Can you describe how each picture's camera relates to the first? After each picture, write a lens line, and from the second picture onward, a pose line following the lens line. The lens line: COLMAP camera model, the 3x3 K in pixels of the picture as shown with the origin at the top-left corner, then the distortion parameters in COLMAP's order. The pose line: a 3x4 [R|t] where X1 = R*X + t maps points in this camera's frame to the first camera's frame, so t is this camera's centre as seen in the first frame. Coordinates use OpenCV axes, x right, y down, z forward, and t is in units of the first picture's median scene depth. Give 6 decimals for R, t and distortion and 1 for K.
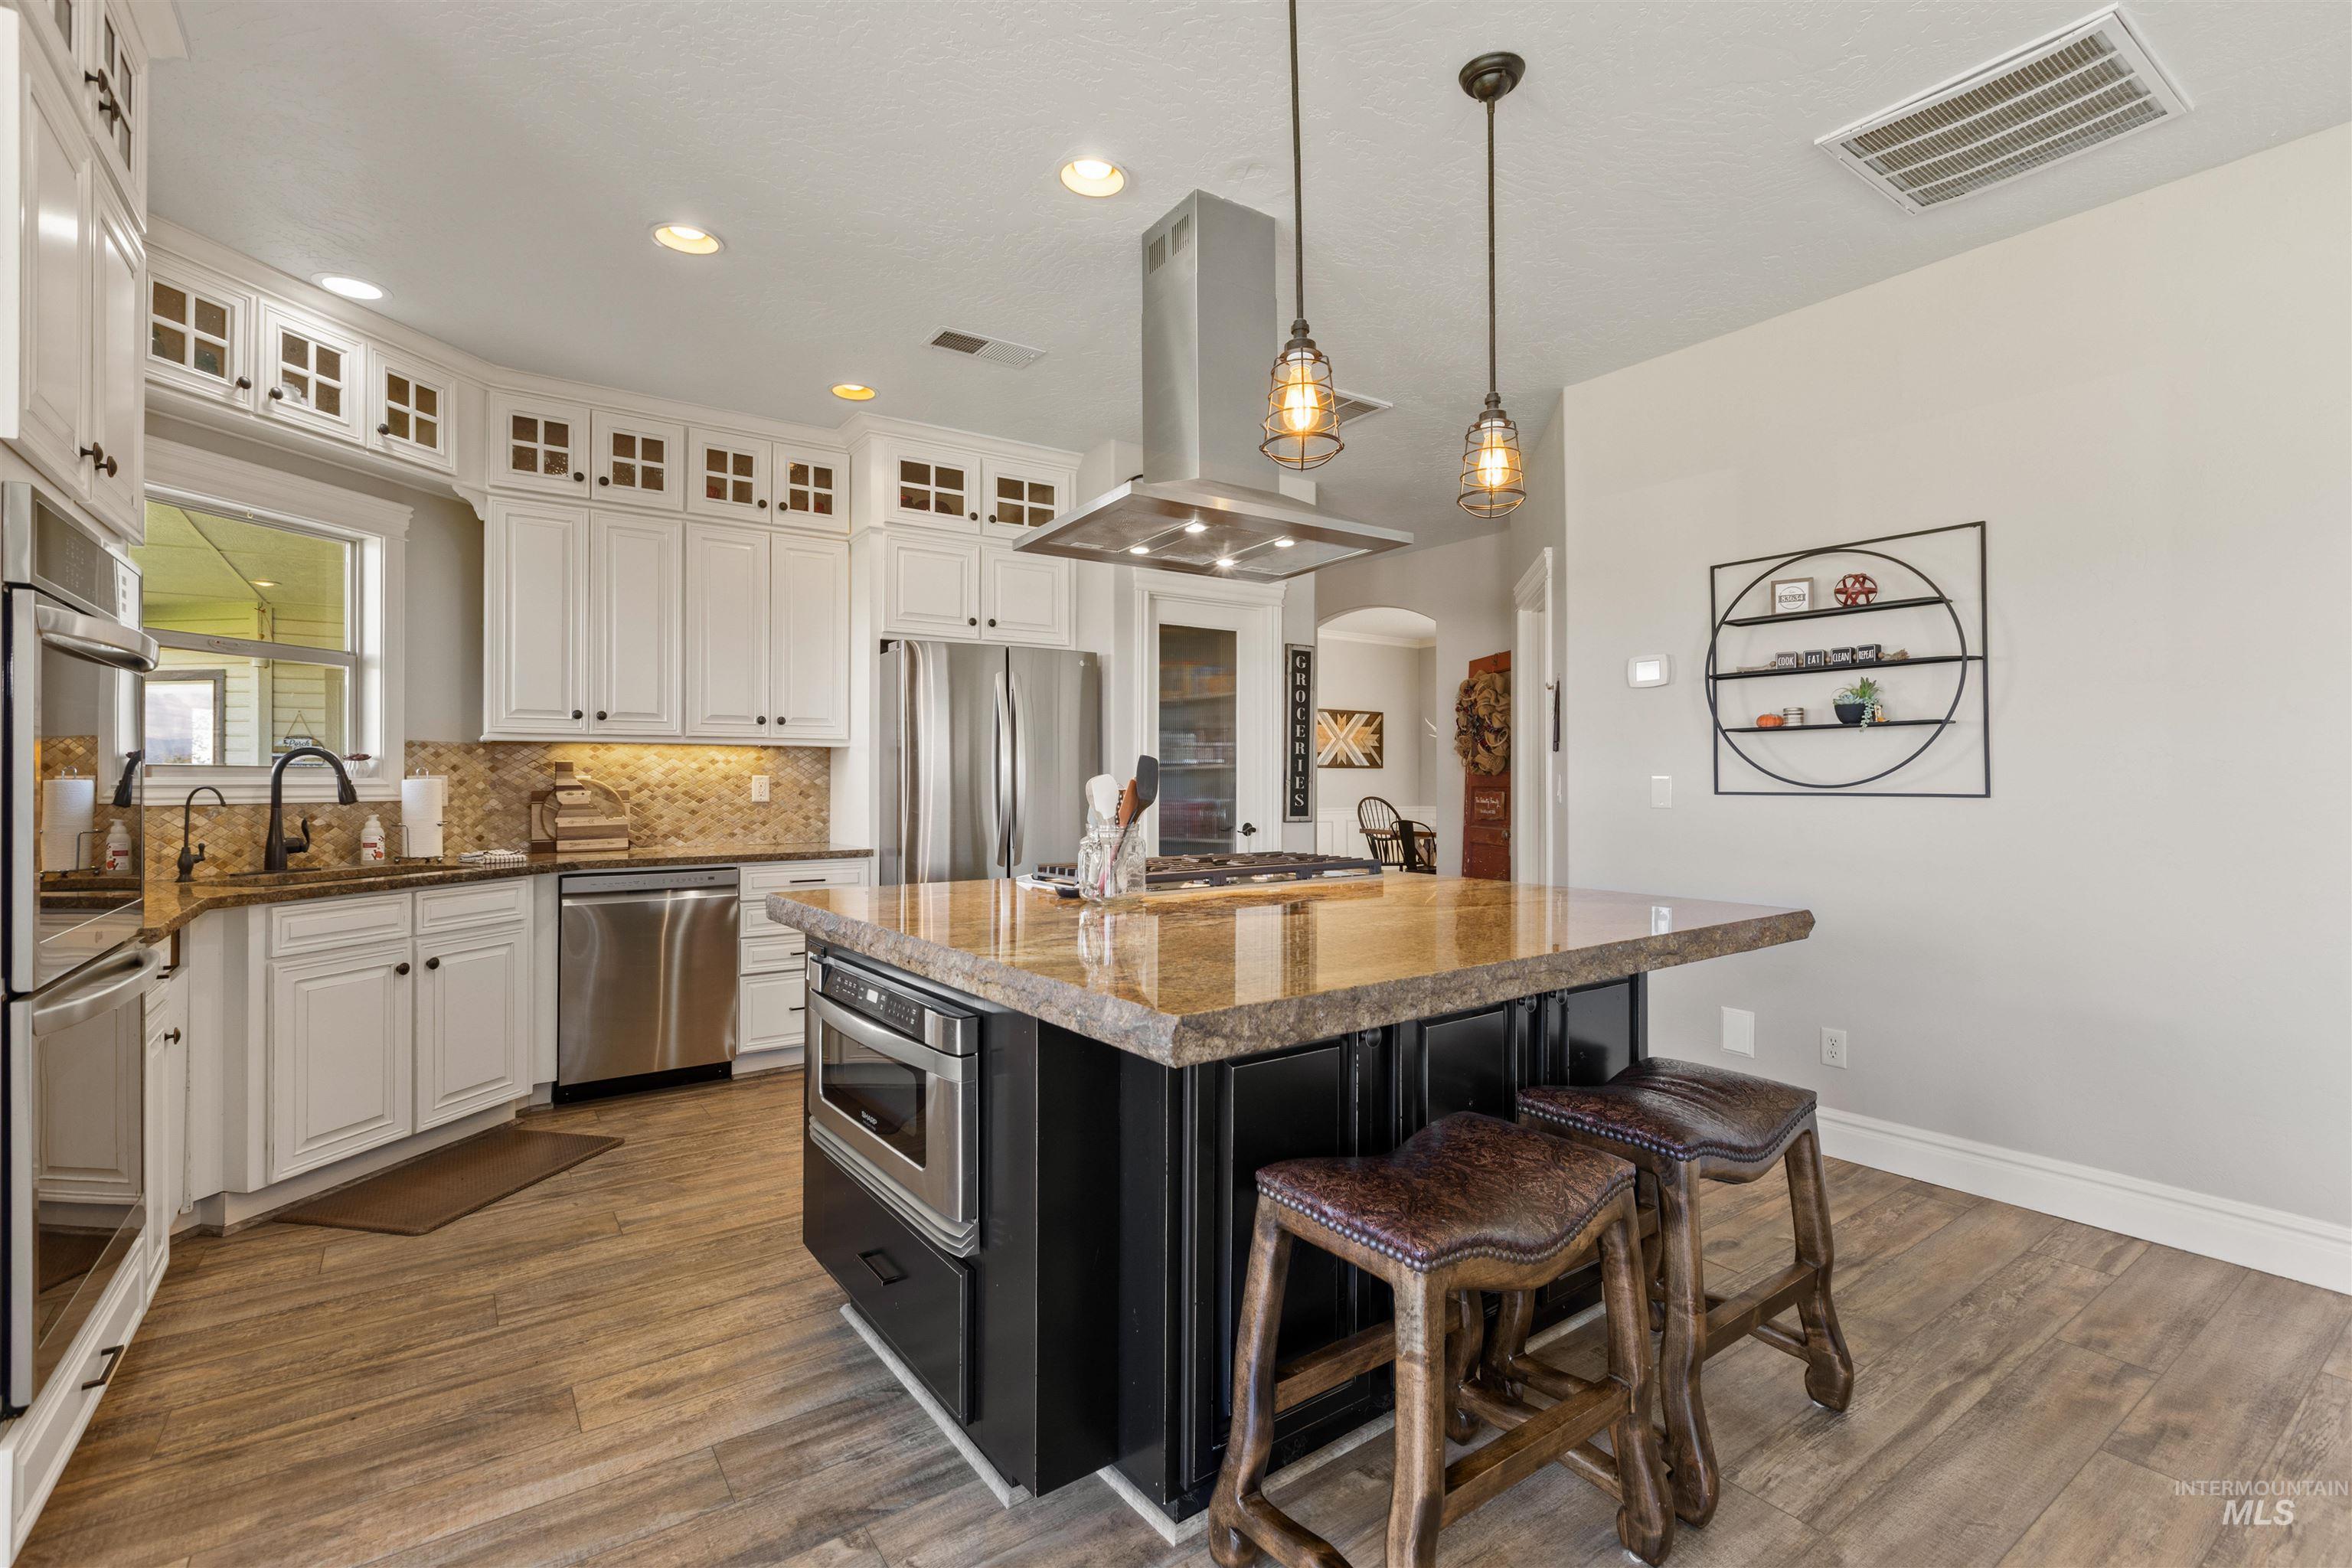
lens RADIAL K [[1052.9, 0, 1178.1], [0, 1052.9, 776.1], [0, 0, 1]] dist [-0.000020, 0.000866]
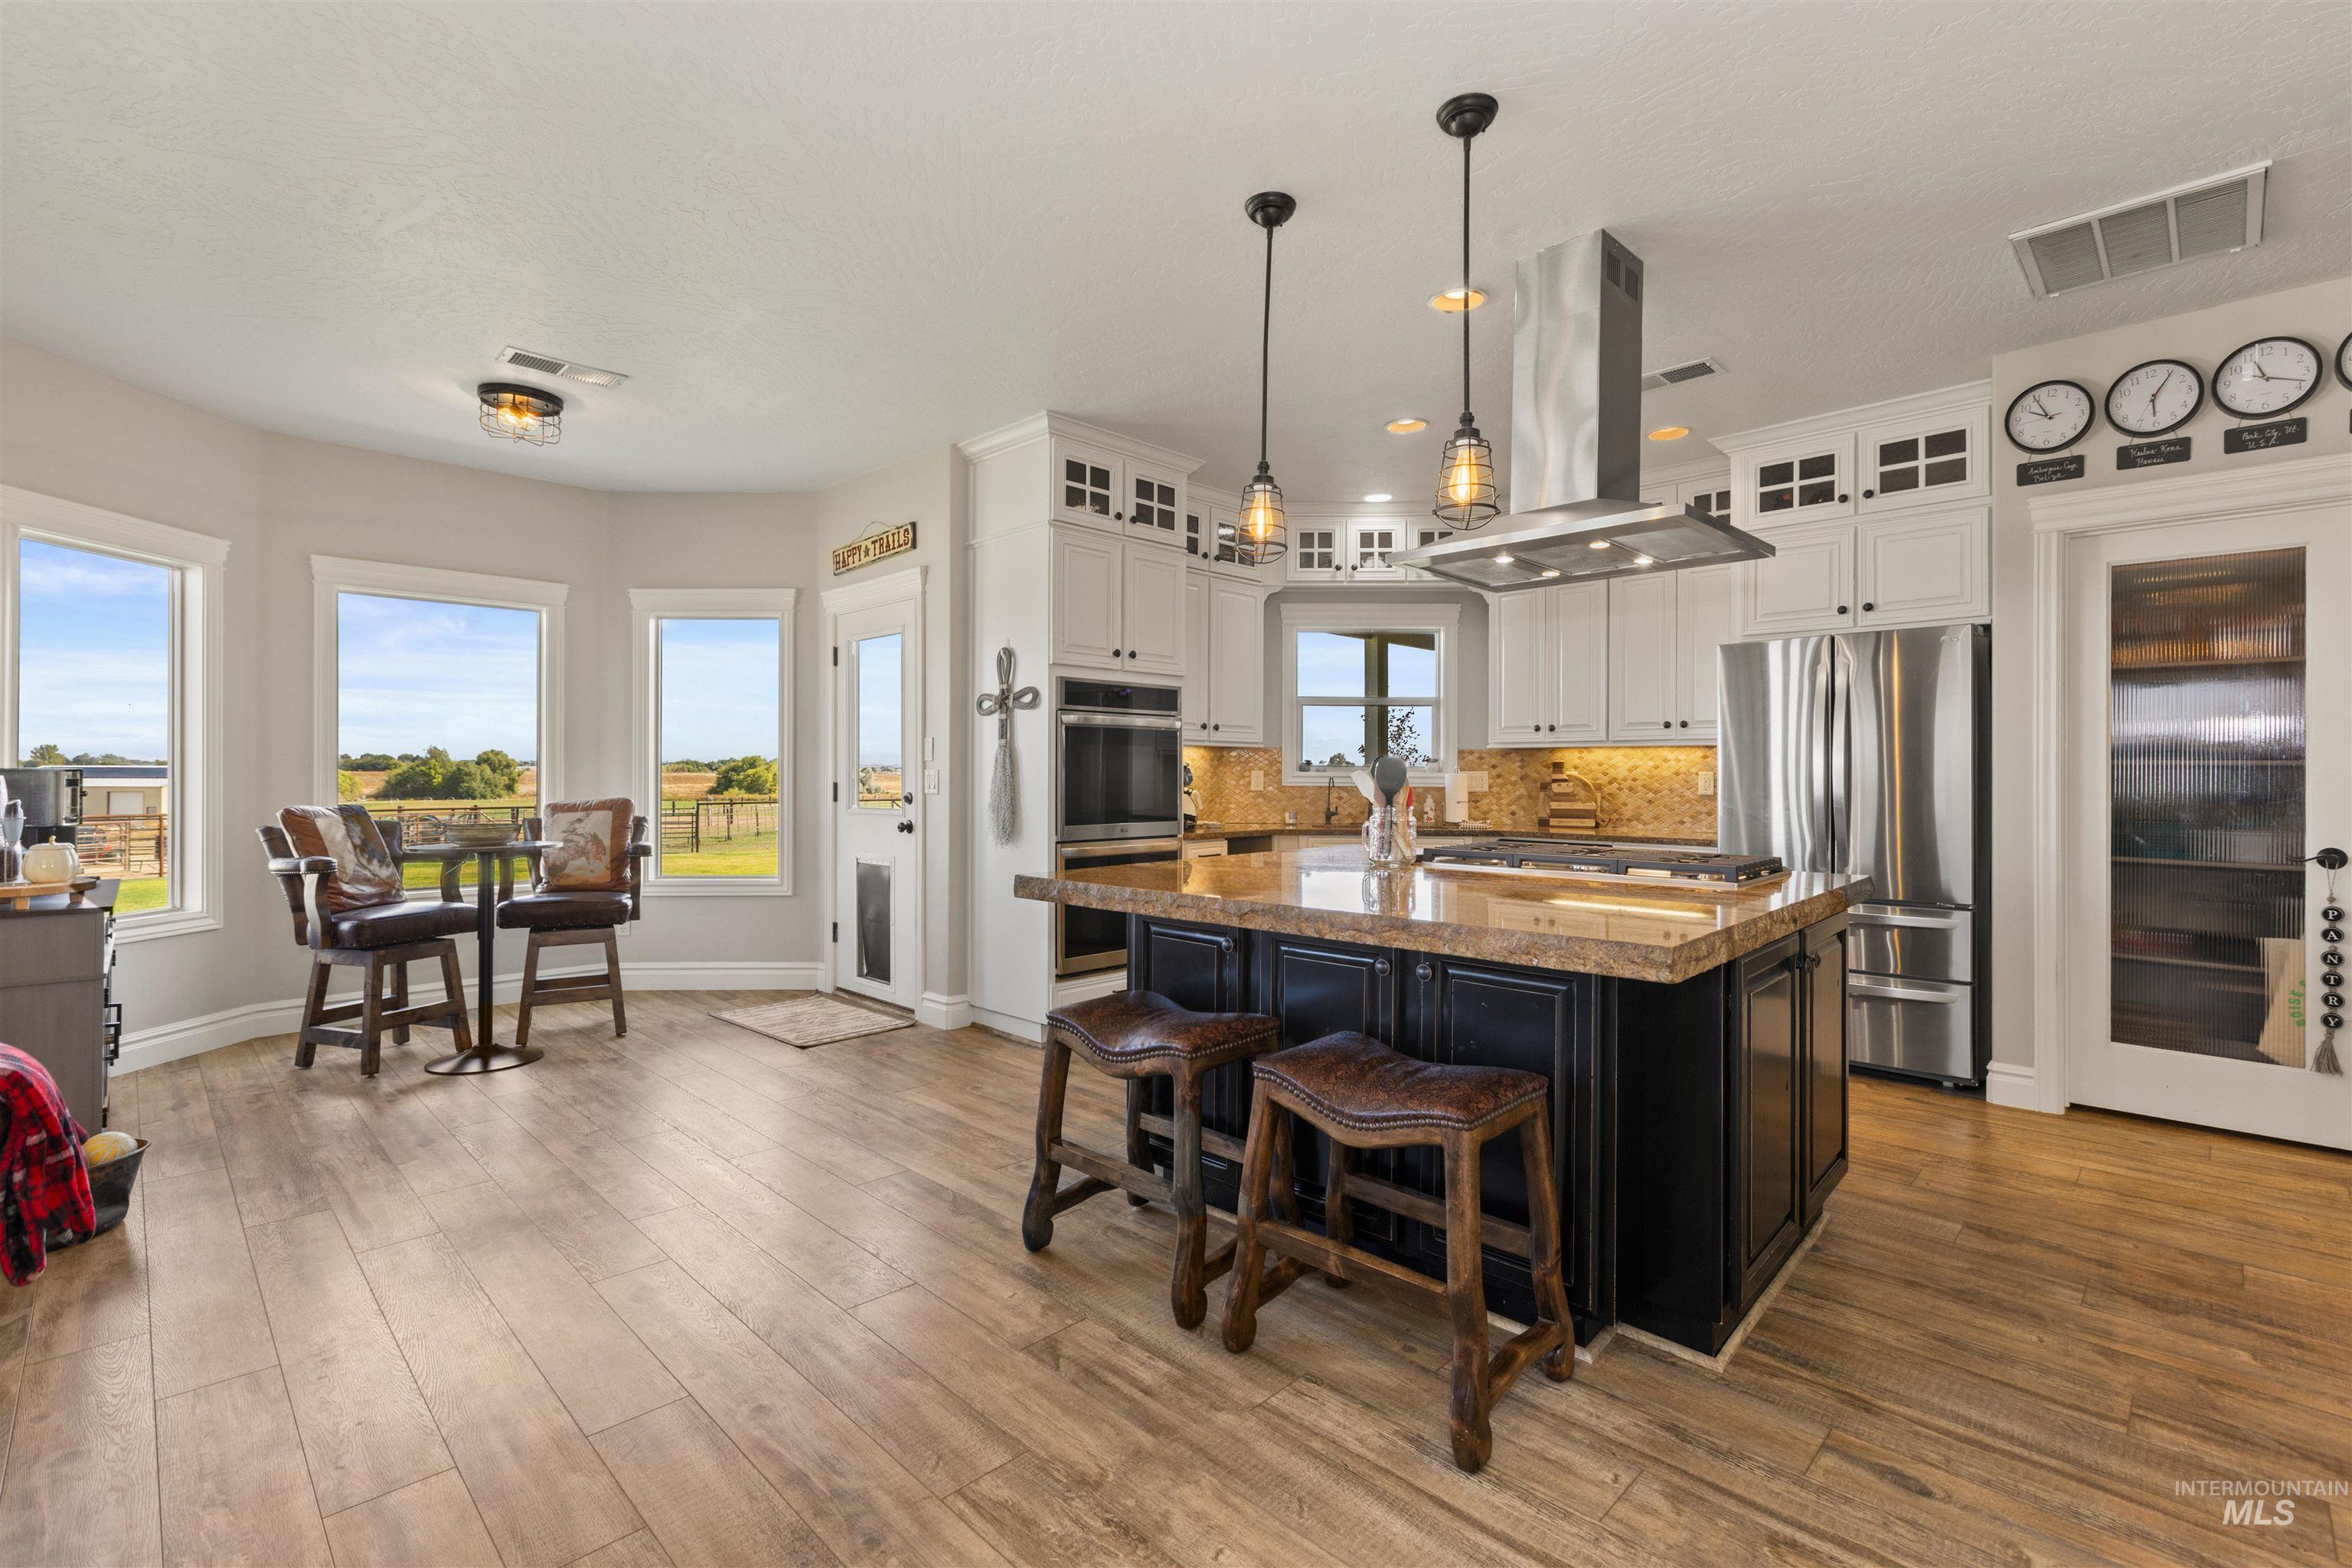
lens RADIAL K [[1052.9, 0, 1181.3], [0, 1052.9, 772.8], [0, 0, 1]] dist [-0.000020, 0.000866]
pose [[0.167524, 0.002865, -0.985864, 0.789653], [-0.002444, 0.999994, 0.002491, -0.001459], [0.985865, 0.001993, 0.167530, 0.322211]]
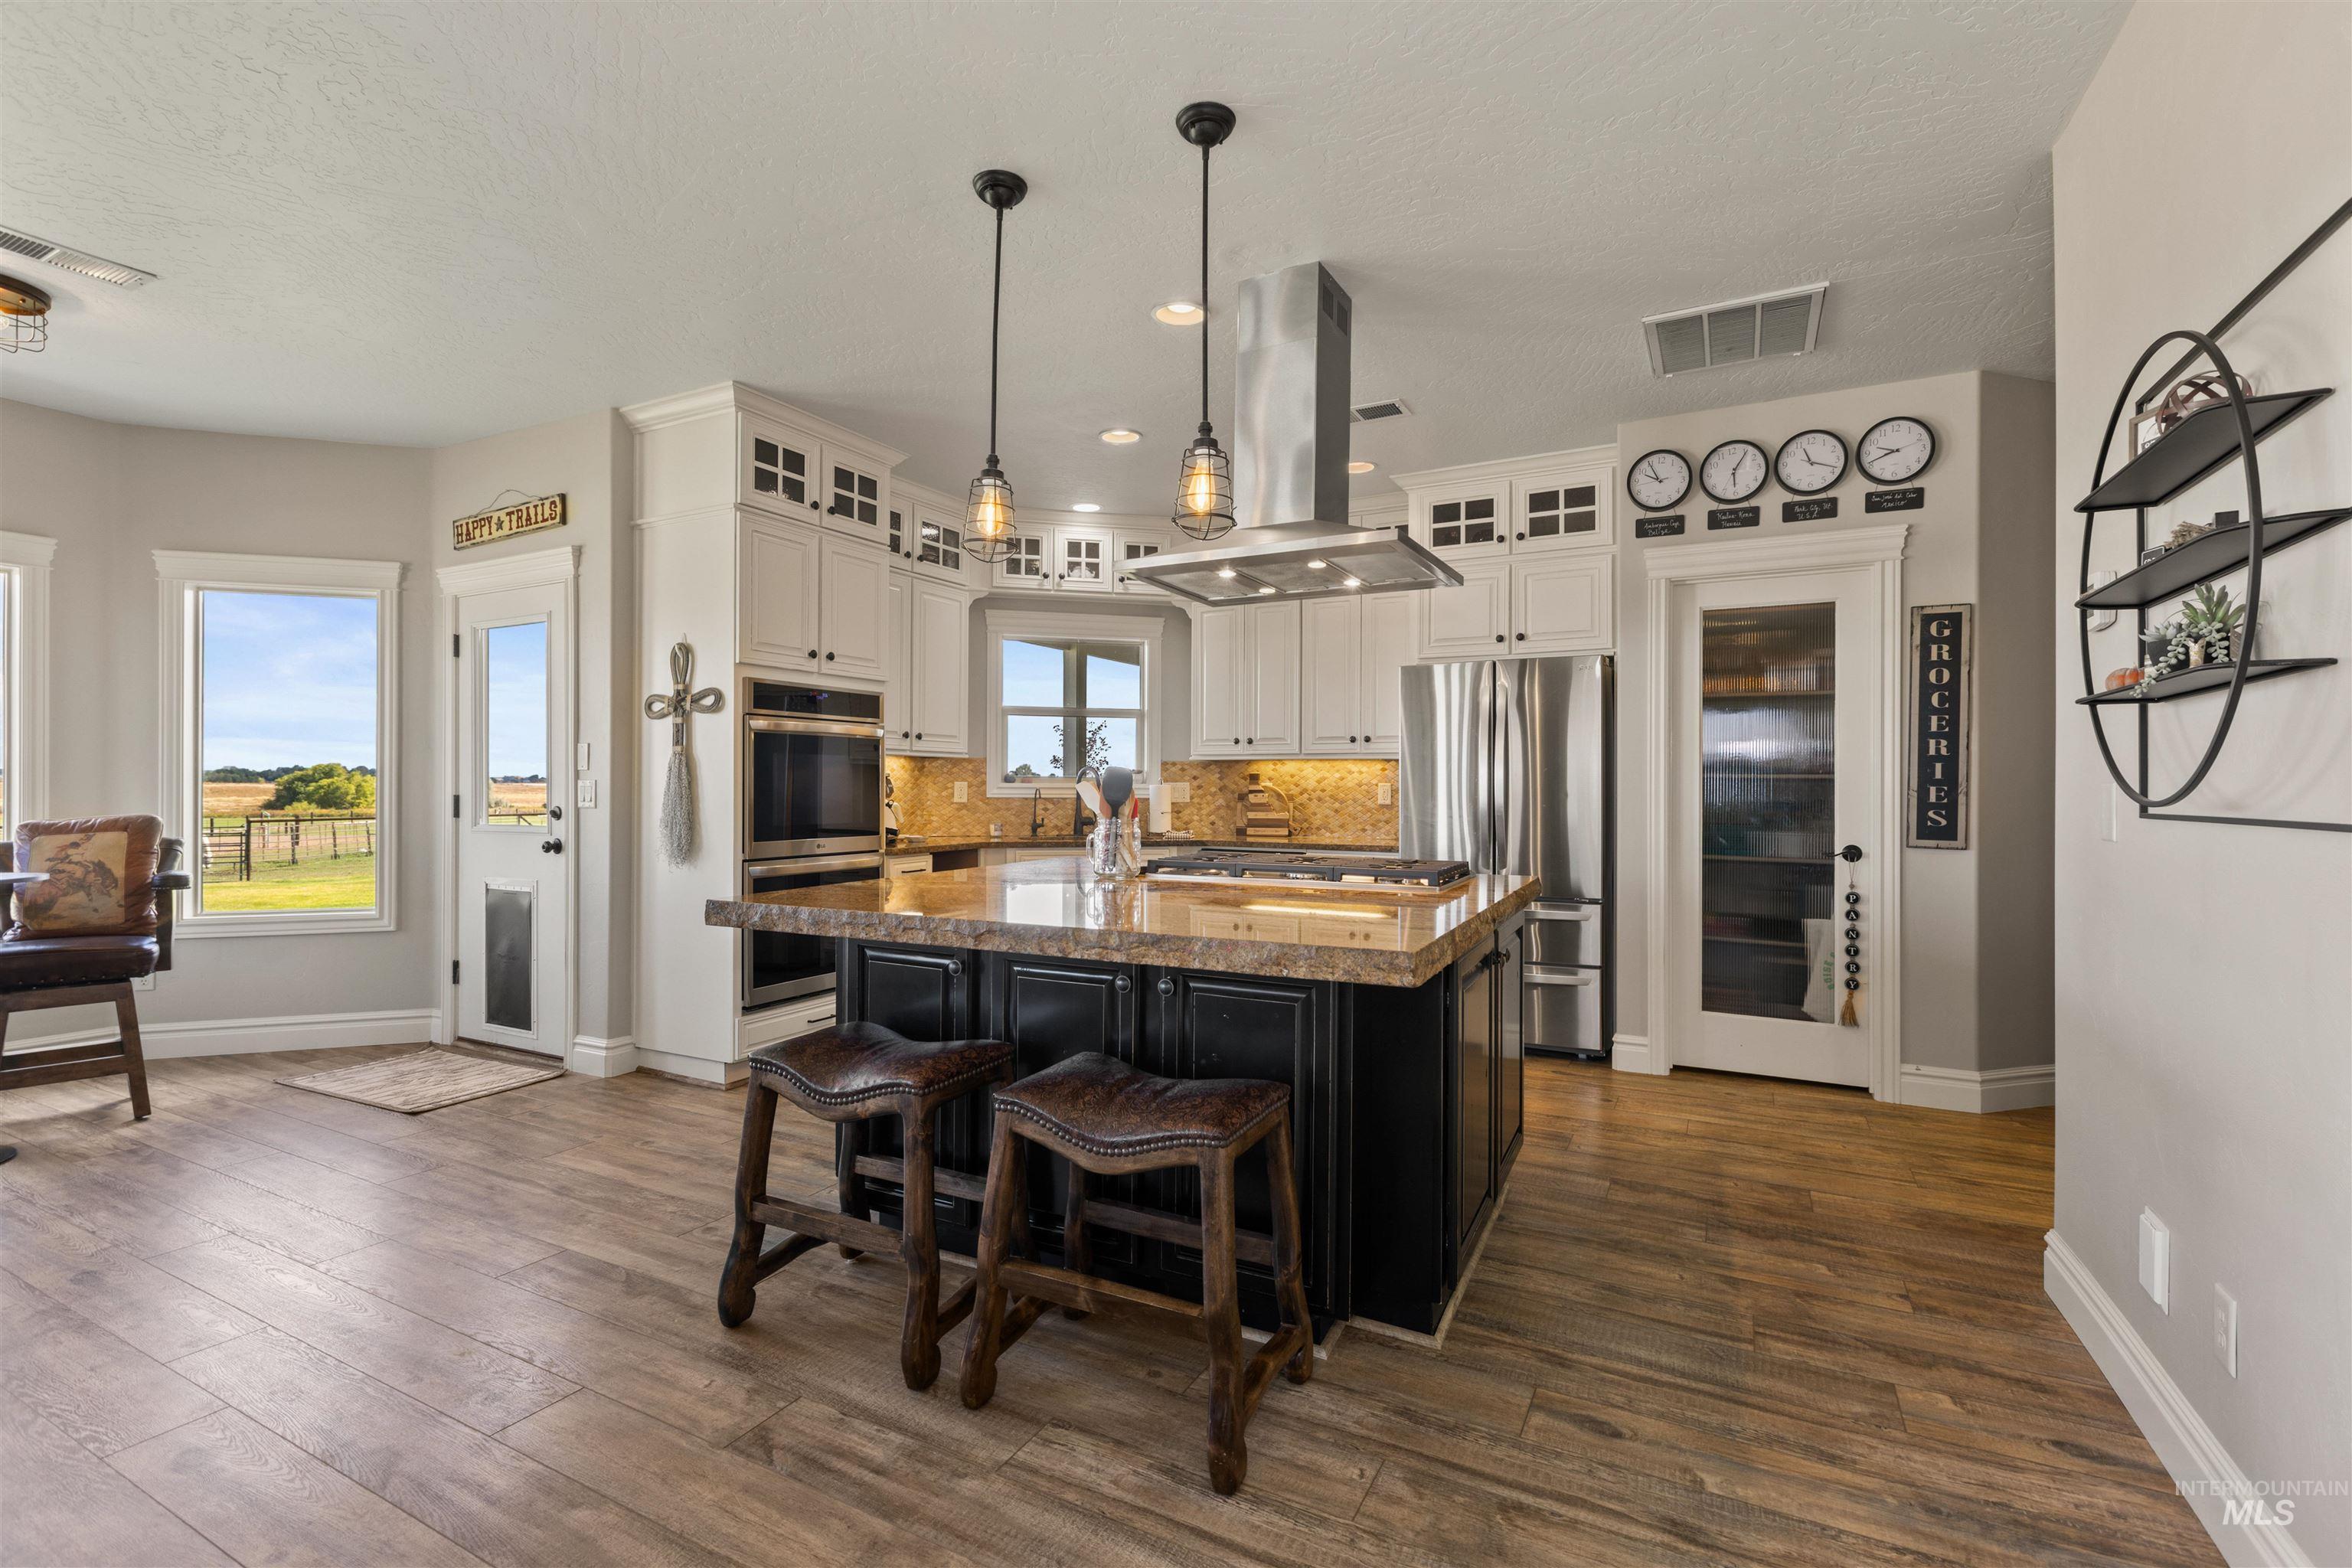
lens RADIAL K [[1052.9, 0, 1177.8], [0, 1052.9, 782.1], [0, 0, 1]] dist [-0.000020, 0.000866]
pose [[0.444802, 0.001522, -0.895628, 0.752045], [-0.003780, 0.999993, -0.000178, -0.001204], [0.895621, 0.003465, 0.444805, 0.302220]]
